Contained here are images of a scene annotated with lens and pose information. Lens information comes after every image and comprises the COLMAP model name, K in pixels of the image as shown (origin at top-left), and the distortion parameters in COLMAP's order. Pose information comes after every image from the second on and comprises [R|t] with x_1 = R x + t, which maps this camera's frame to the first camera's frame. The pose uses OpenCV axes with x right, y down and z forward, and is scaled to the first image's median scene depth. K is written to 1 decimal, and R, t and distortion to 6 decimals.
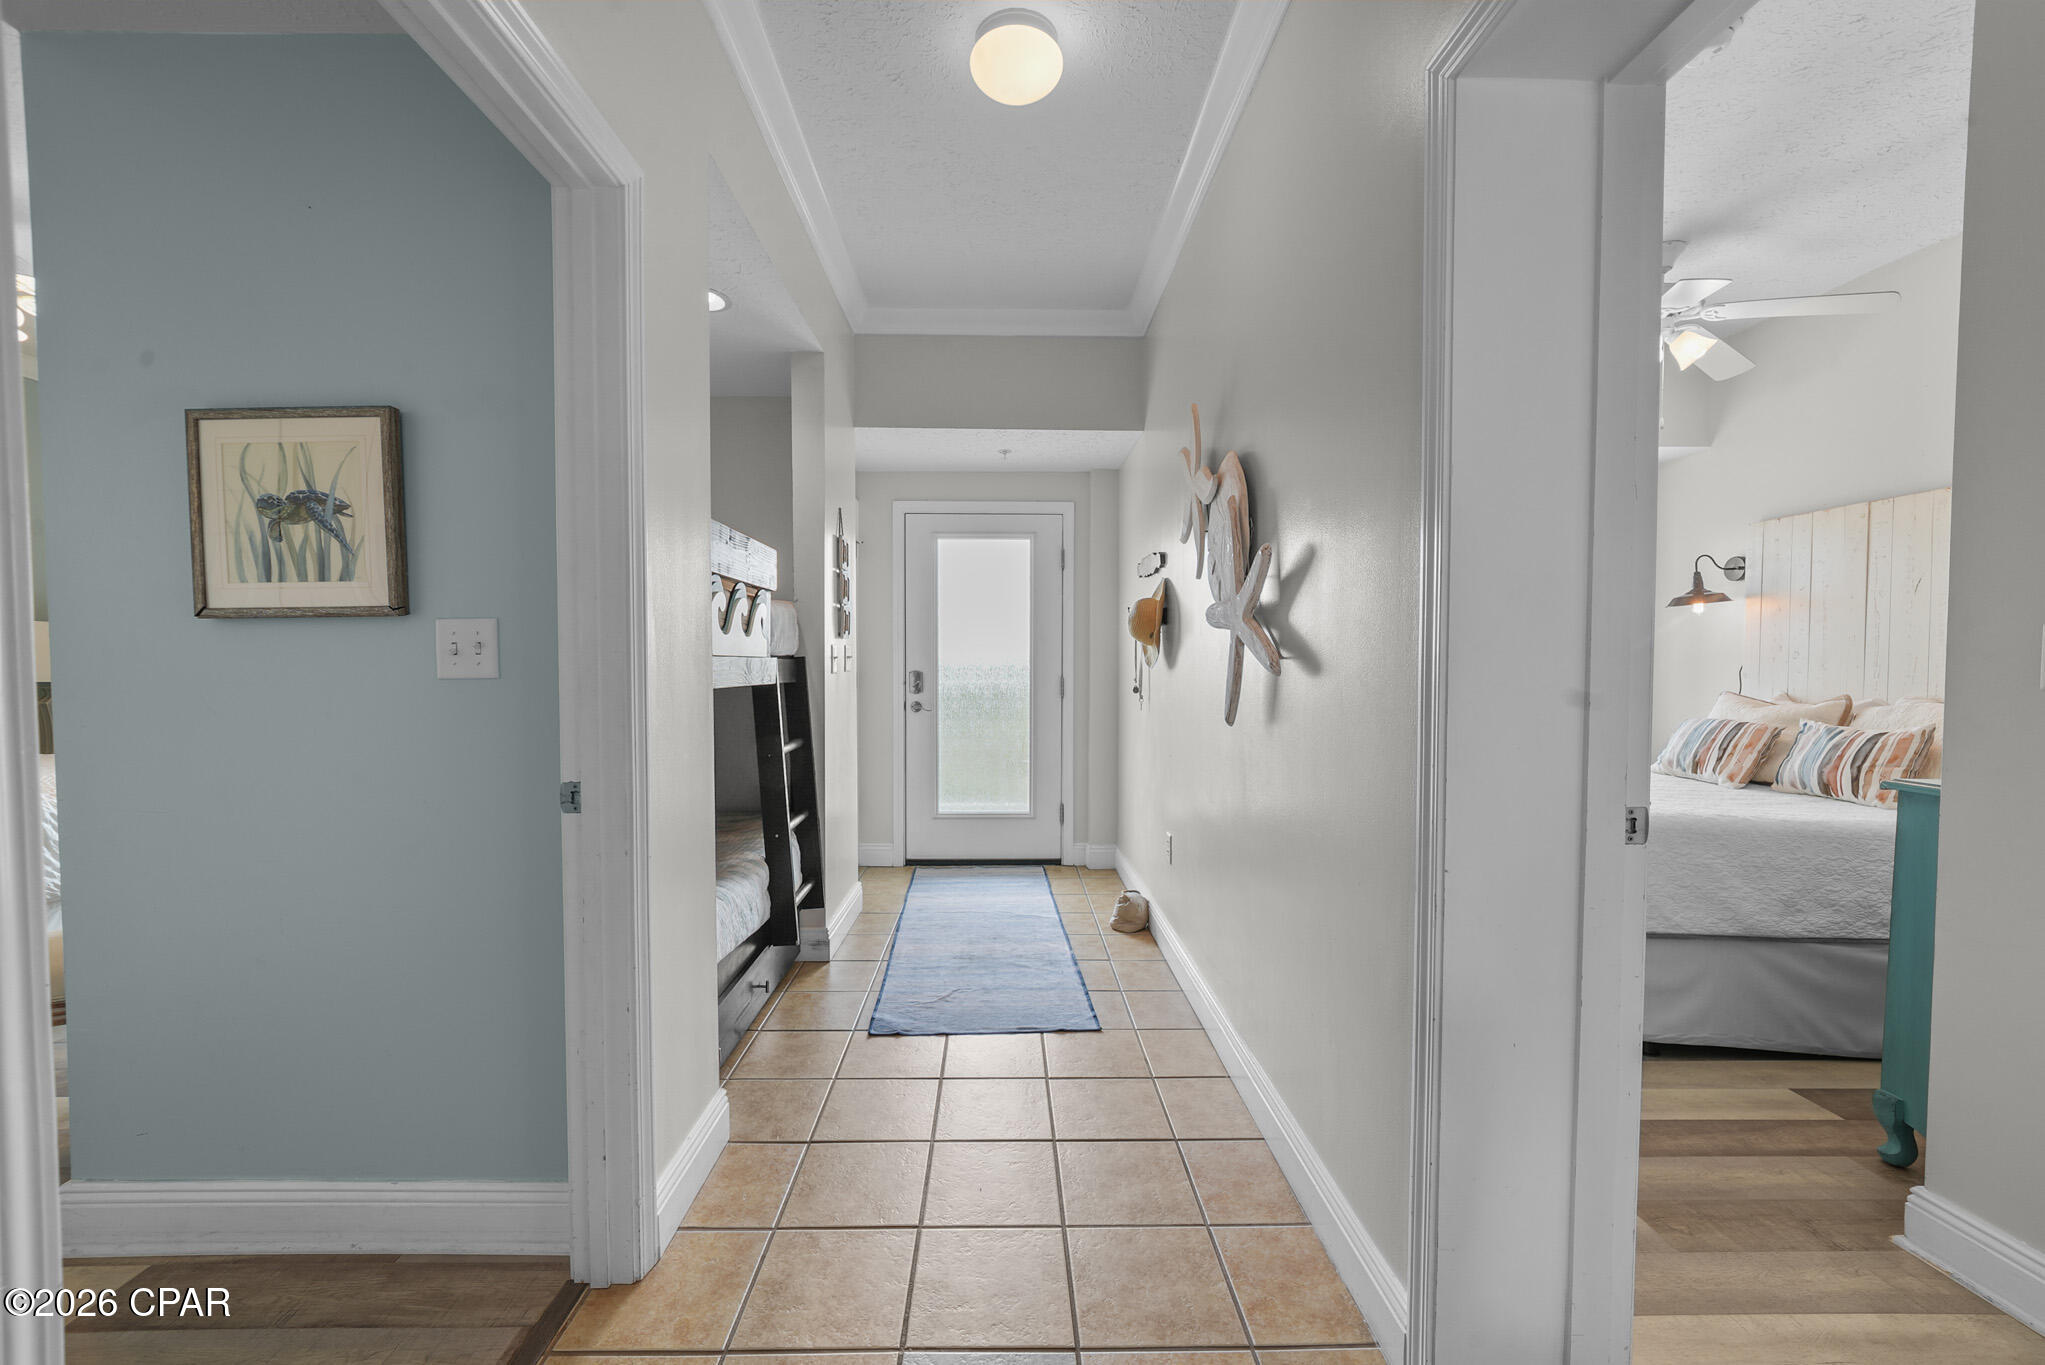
lens RADIAL K [[811.3, 0, 1018.6], [0, 811.3, 693.4], [0, 0, 1]] dist [0.001181, 0.000481]
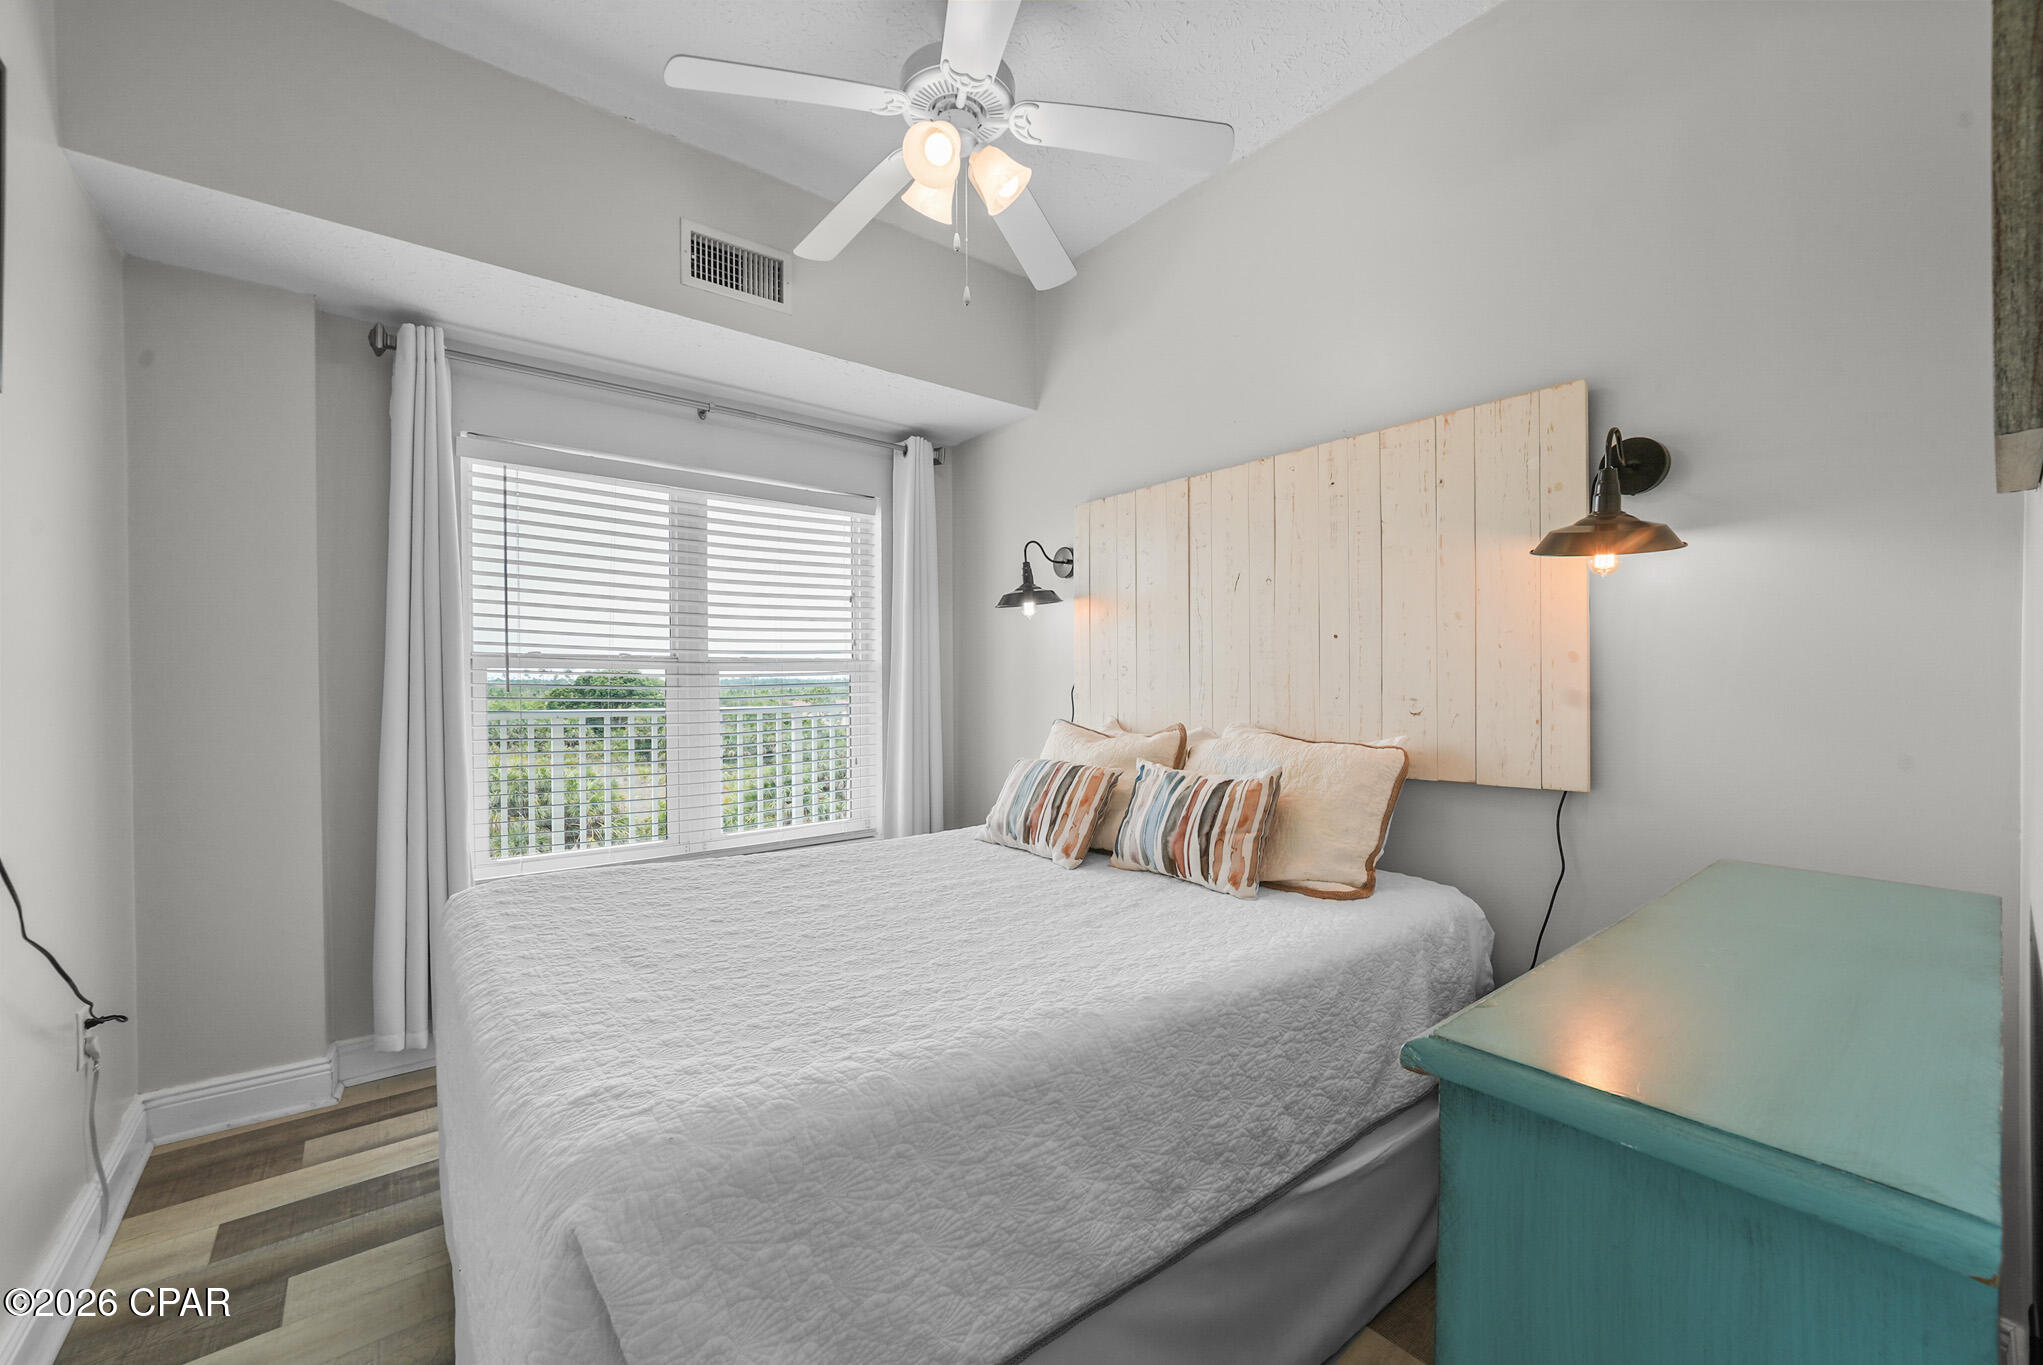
lens RADIAL K [[810.5, 0, 1020.8], [0, 810.5, 684.2], [0, 0, 1]] dist [0.001181, 0.000481]
pose [[0.788315, -0.003739, 0.615261, 0.431588], [0.025994, 0.999291, -0.027233, -0.017206], [-0.614723, 0.037462, 0.787853, 0.485687]]
